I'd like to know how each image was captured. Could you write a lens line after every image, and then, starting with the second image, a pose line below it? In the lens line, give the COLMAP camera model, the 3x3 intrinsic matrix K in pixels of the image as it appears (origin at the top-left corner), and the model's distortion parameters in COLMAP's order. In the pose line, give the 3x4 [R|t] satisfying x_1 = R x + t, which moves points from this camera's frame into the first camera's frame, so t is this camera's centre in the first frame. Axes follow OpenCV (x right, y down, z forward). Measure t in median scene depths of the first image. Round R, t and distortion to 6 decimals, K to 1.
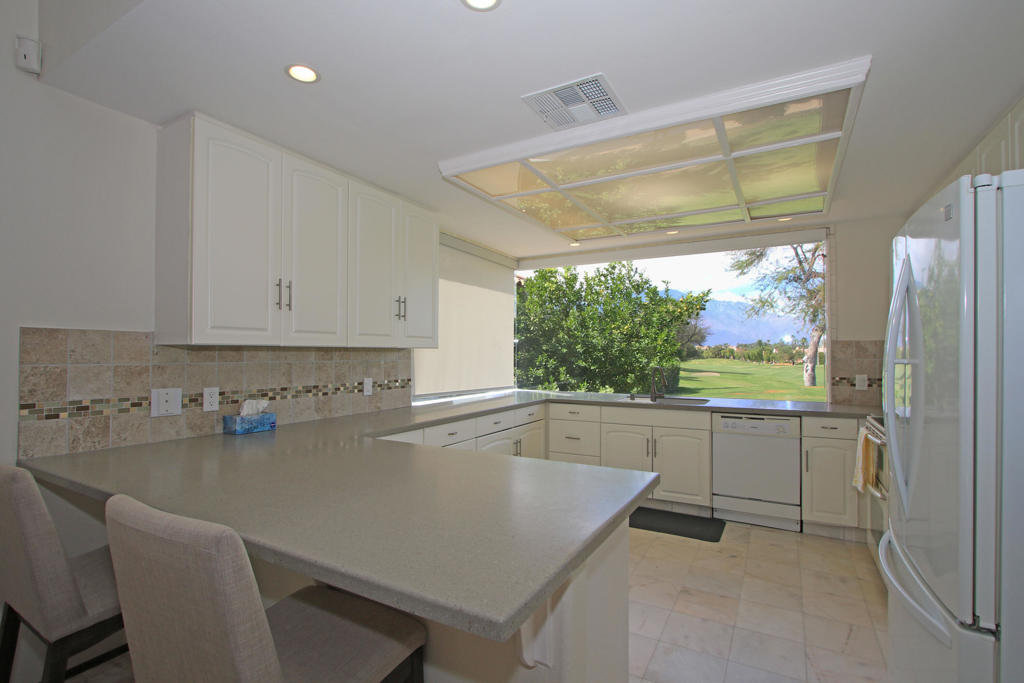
lens RADIAL K [[494.1, 0, 512.7], [0, 494.1, 345.0], [0, 0, 1]] dist [-0.010741, -0.000532]
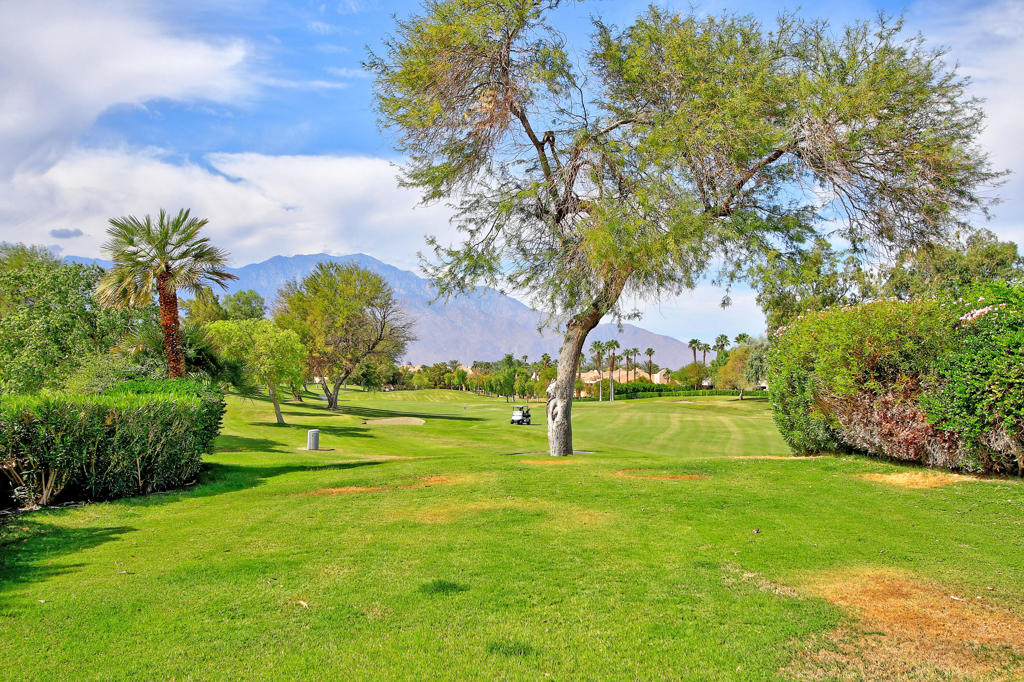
lens RADIAL K [[981.8, 0, 499.3], [0, 981.8, 347.9], [0, 0, 1]] dist [0.014384, 0.000000]
pose [[0.900564, 0.022724, 0.434129, 0.545937], [-0.016887, 0.999708, -0.017297, 0.024707], [-0.434395, 0.008246, 0.900685, 0.727385]]
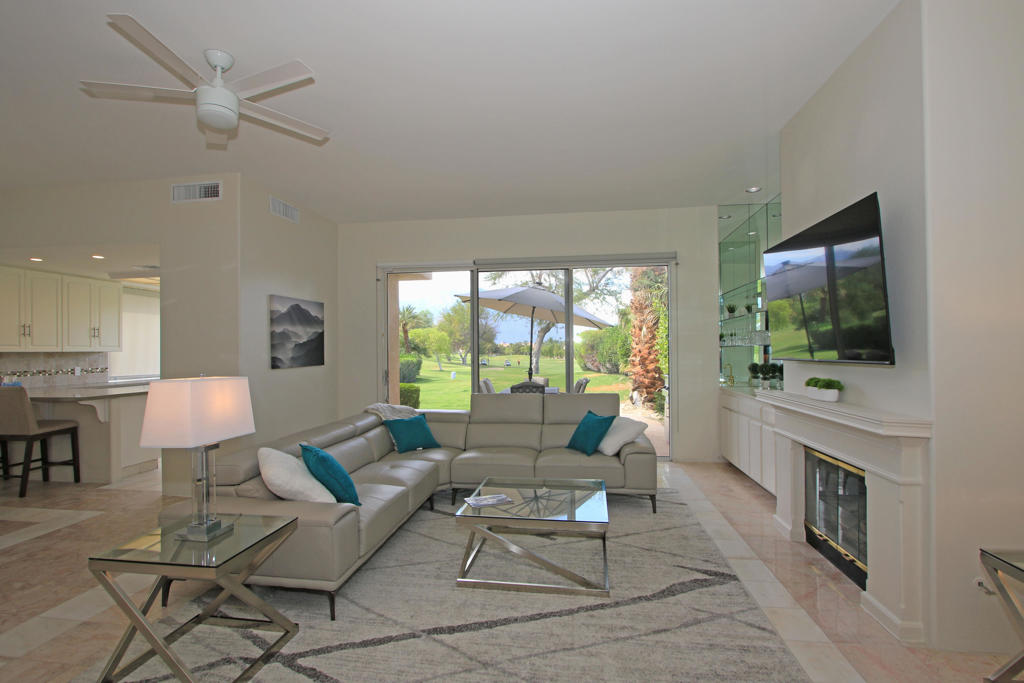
lens RADIAL K [[494.1, 0, 506.1], [0, 494.1, 347.1], [0, 0, 1]] dist [-0.010741, -0.000532]
pose [[0.936260, -0.008004, 0.351216, 0.261790], [0.004706, 0.999936, 0.010241, -0.010741], [-0.351276, -0.007935, 0.936238, -0.604536]]
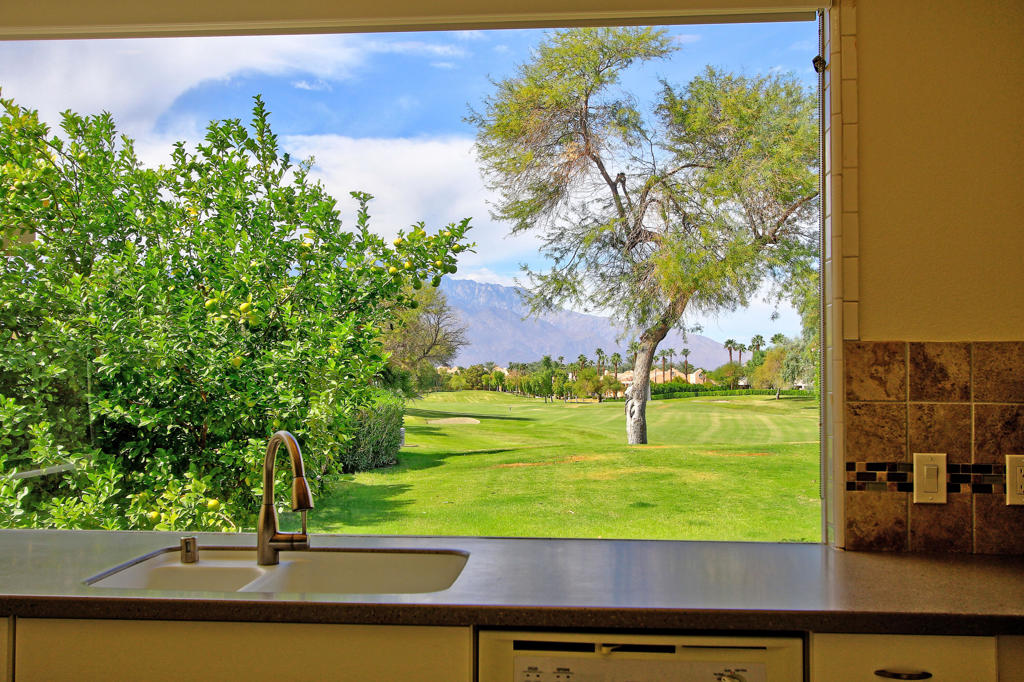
lens RADIAL K [[981.8, 0, 498.7], [0, 981.8, 355.1], [0, 0, 1]] dist [0.014384, 0.000000]
pose [[0.914342, 0.012693, 0.404744, 0.101825], [-0.009356, 0.999904, -0.010222, 0.003947], [-0.404835, 0.005560, 0.914373, 0.260038]]
